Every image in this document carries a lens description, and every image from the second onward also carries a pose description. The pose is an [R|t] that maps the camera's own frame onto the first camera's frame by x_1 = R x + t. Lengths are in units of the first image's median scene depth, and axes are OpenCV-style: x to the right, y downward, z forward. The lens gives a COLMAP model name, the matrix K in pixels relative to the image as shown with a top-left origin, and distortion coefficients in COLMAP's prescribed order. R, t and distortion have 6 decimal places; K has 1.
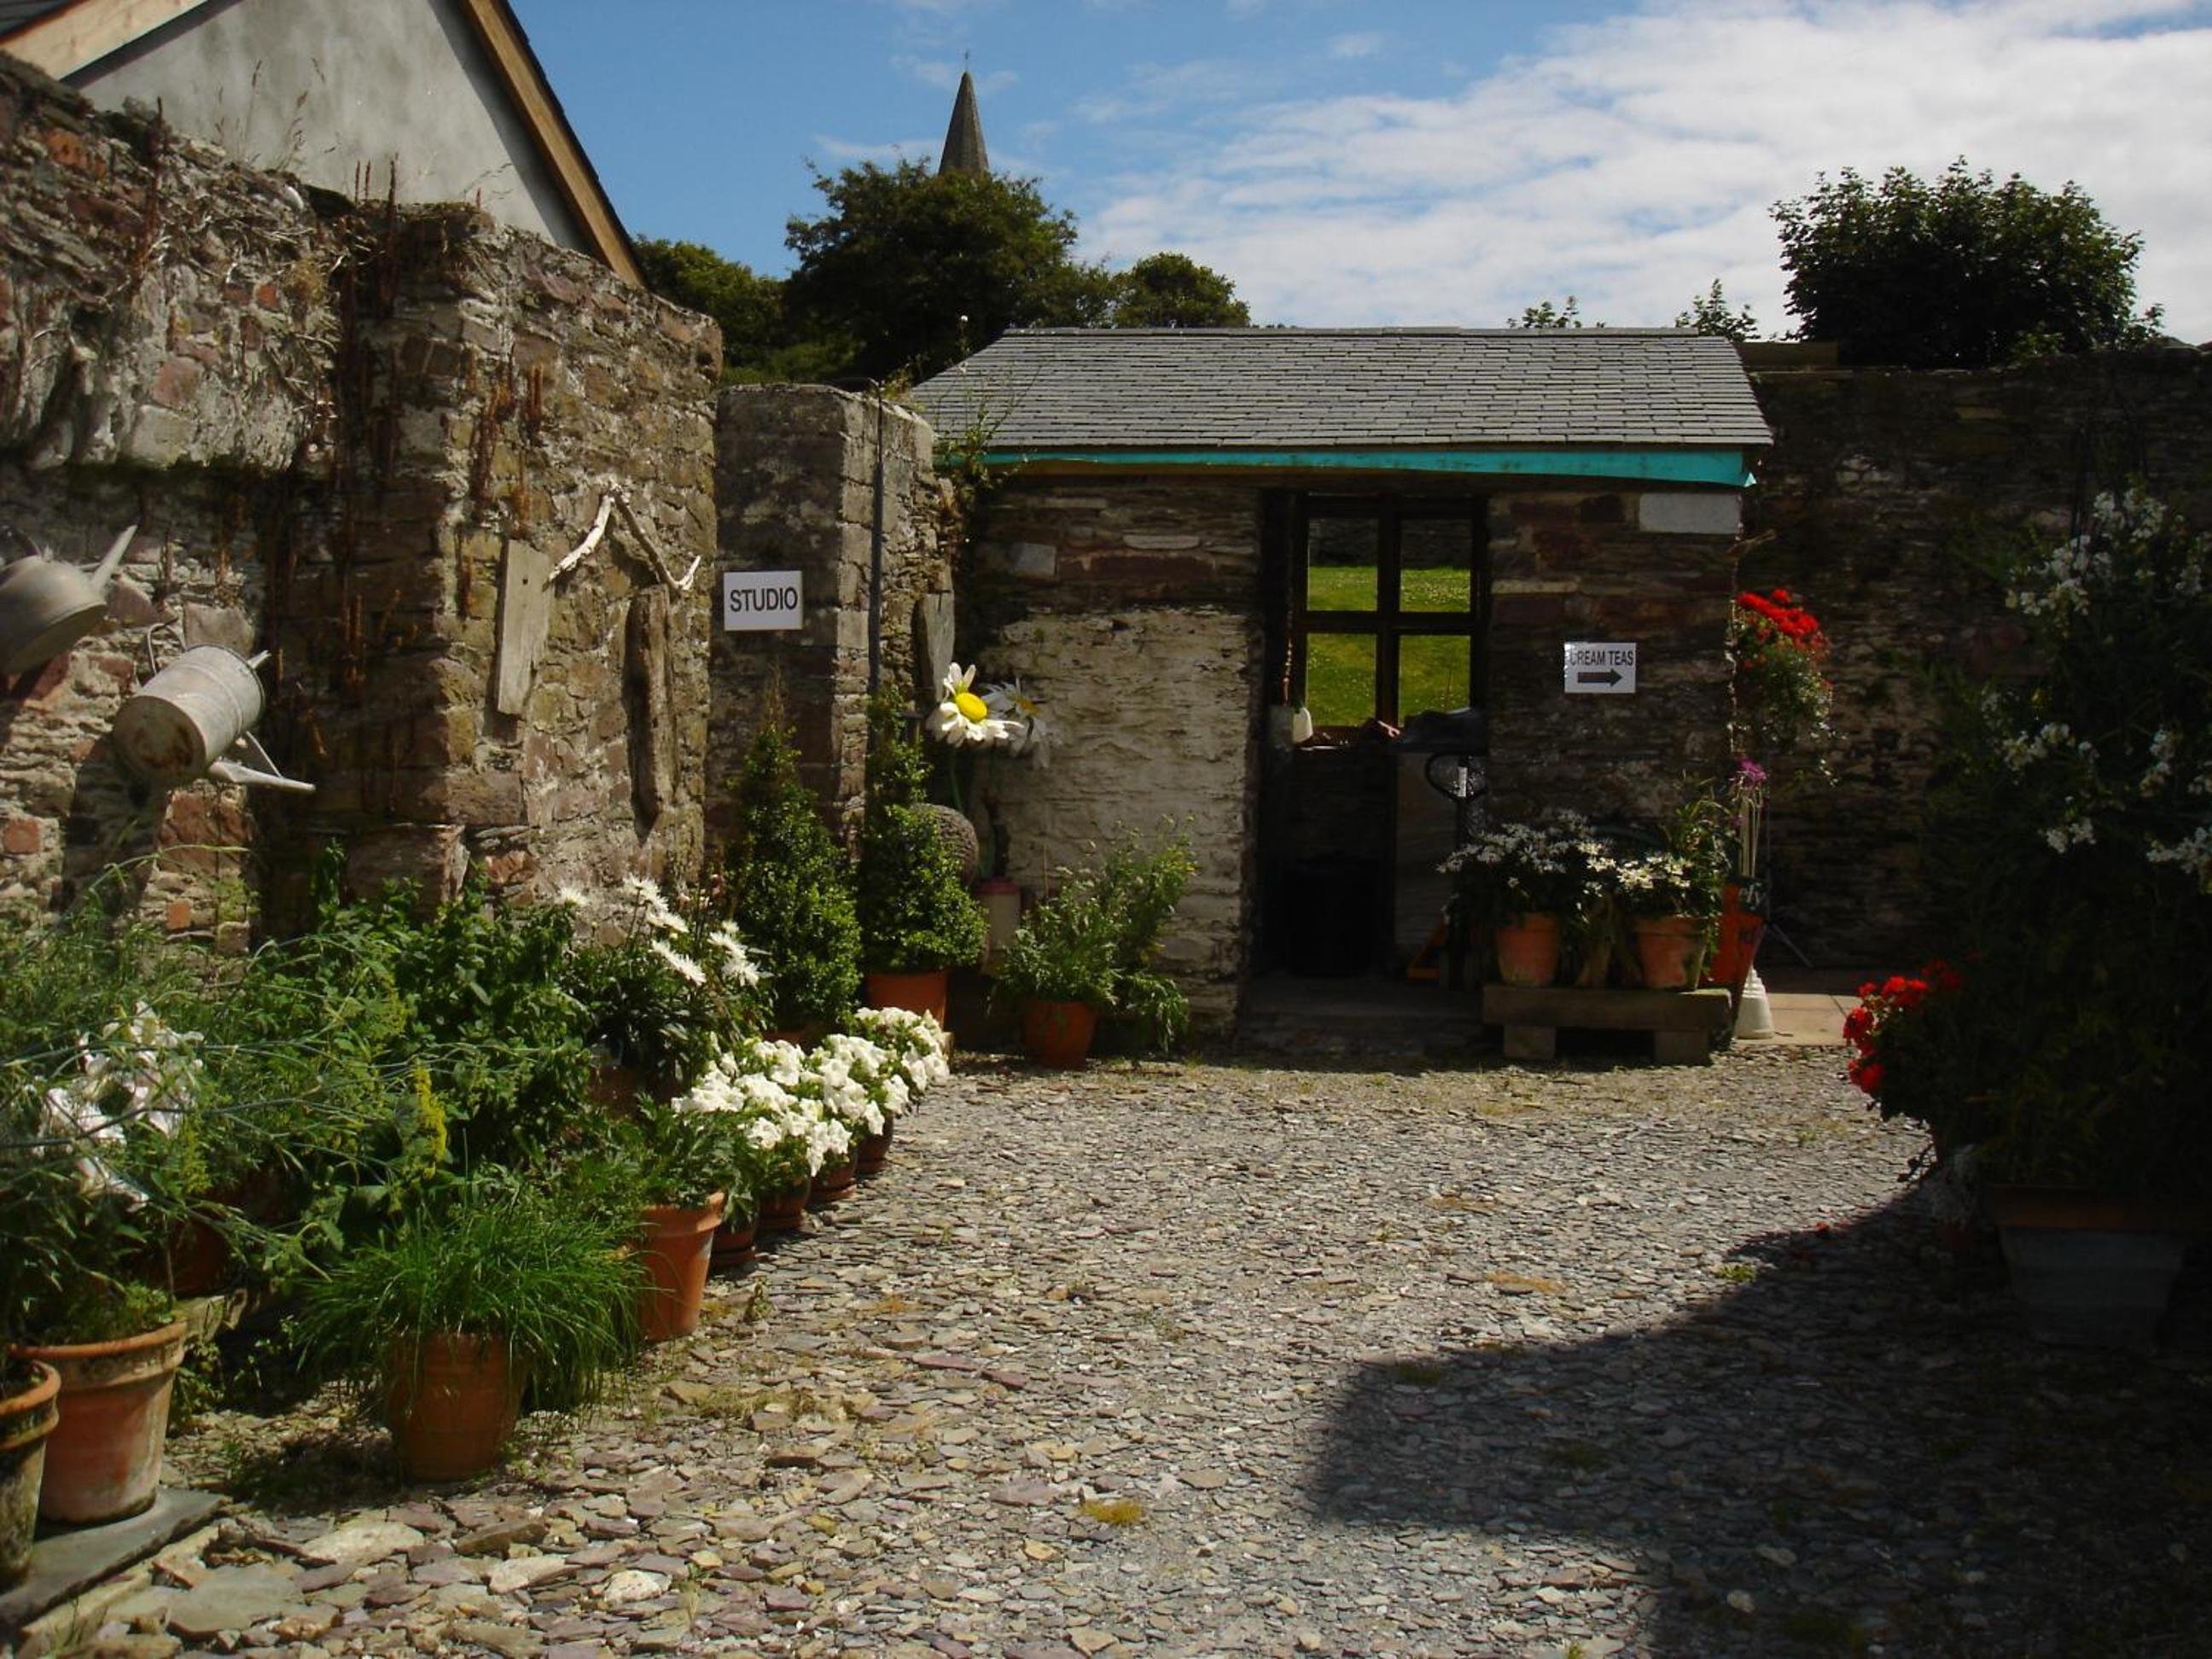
lens RADIAL K [[2433.4, 0, 1106.0], [0, 2433.4, 829.5], [0, 0, 1]] dist [-0.084020, -0.098074]
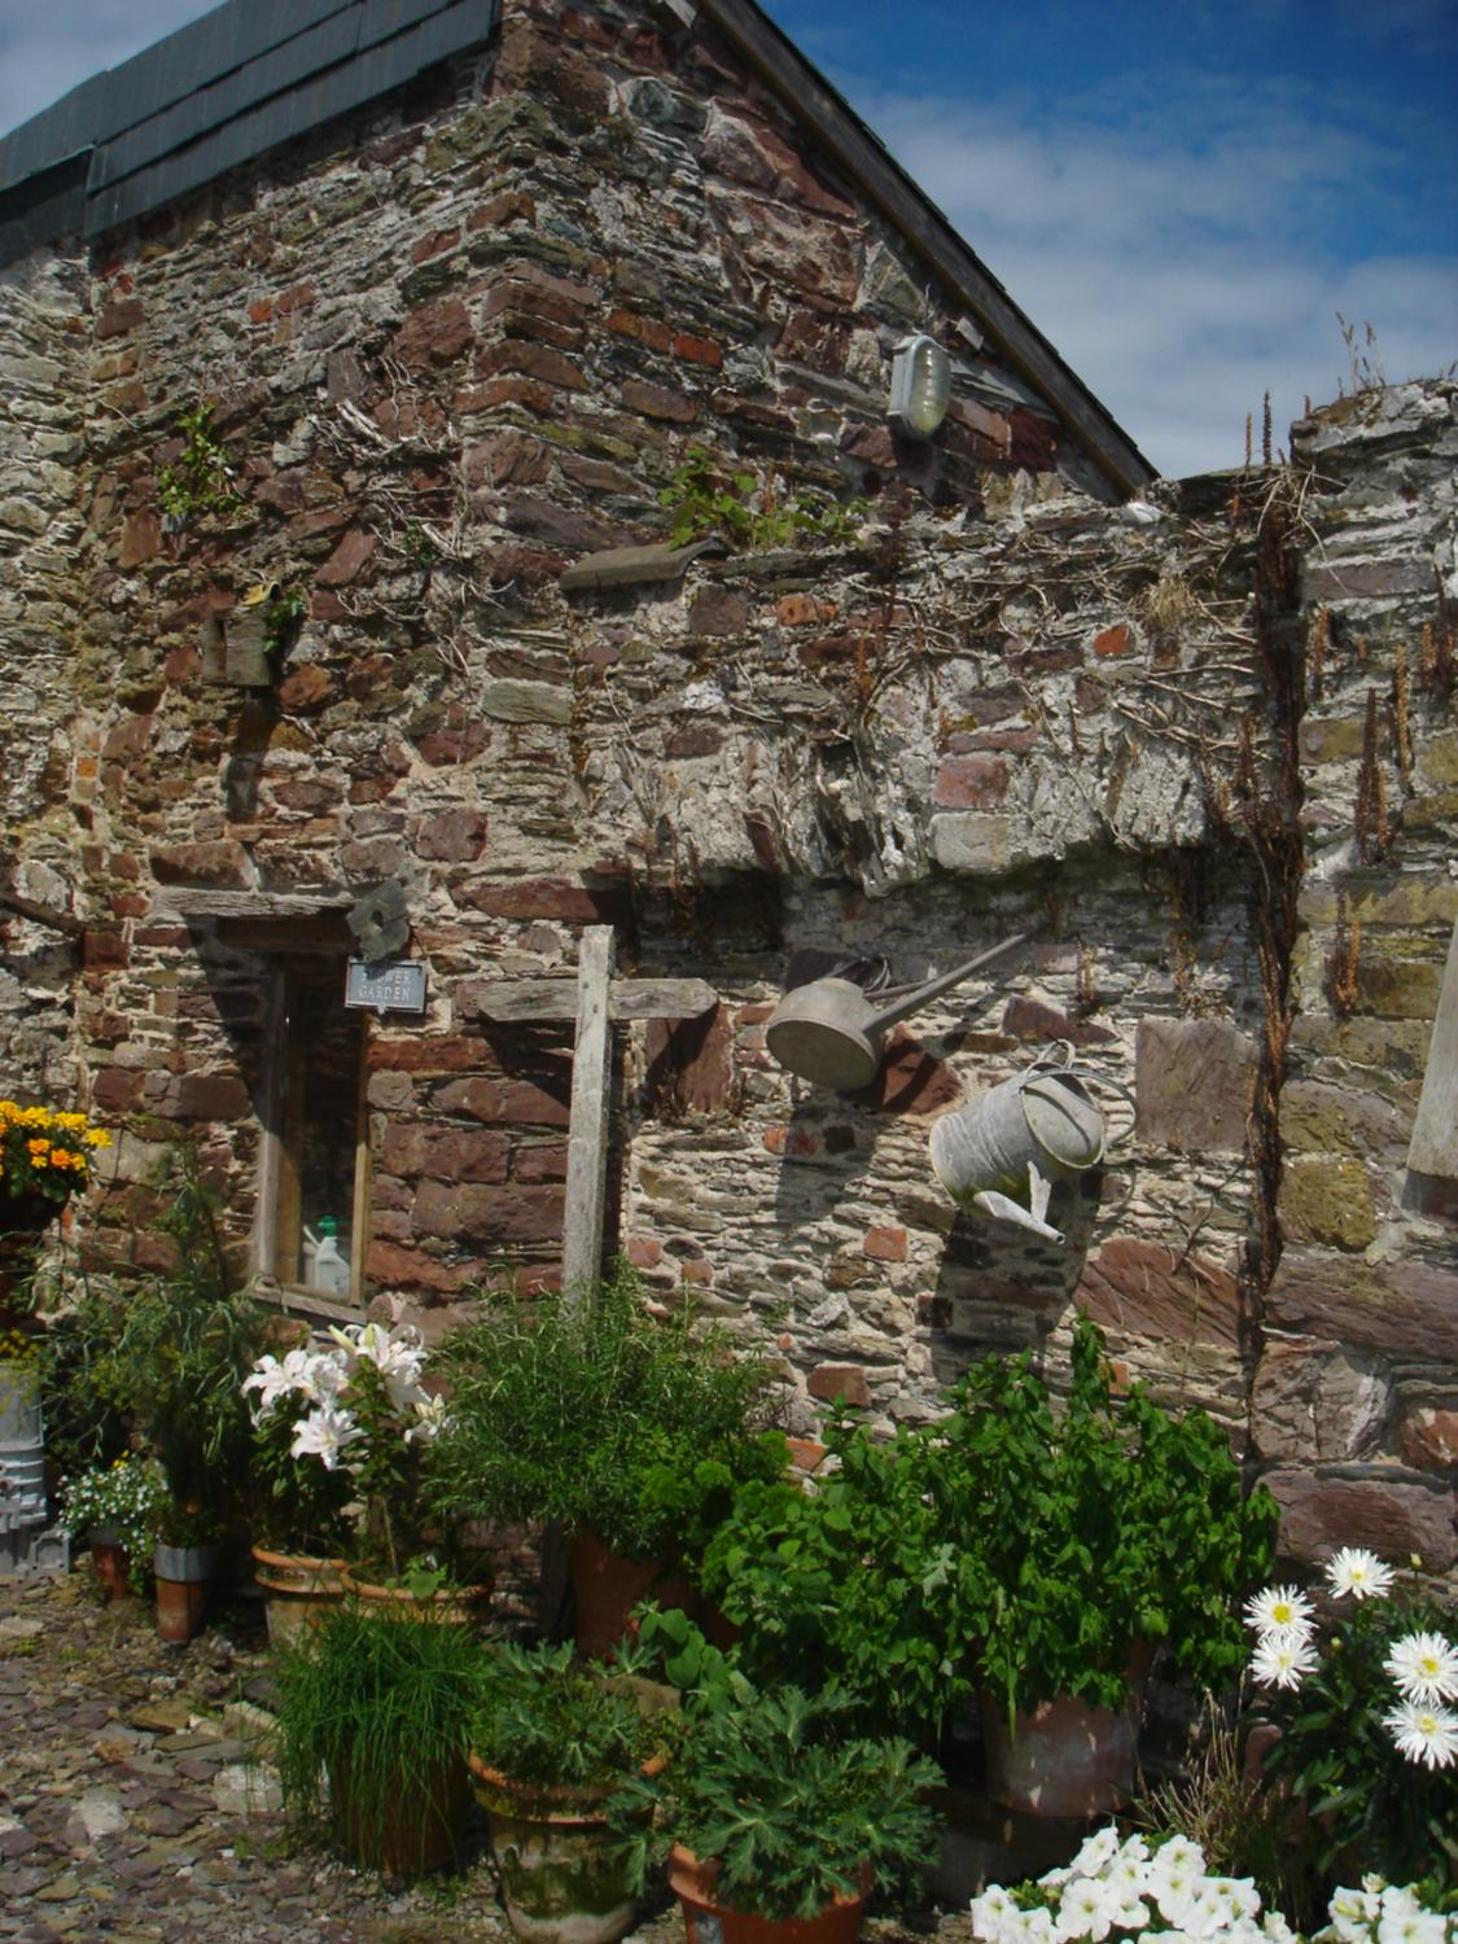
lens RADIAL K [[2138.6, 0, 729.0], [0, 2138.6, 972.0], [0, 0, 1]] dist [-0.084020, -0.098074]
pose [[-0.571497, -0.063146, -0.818171, 0.322723], [-0.085543, 0.996187, -0.017132, -0.083628], [0.816134, 0.060198, -0.574719, 1.308624]]
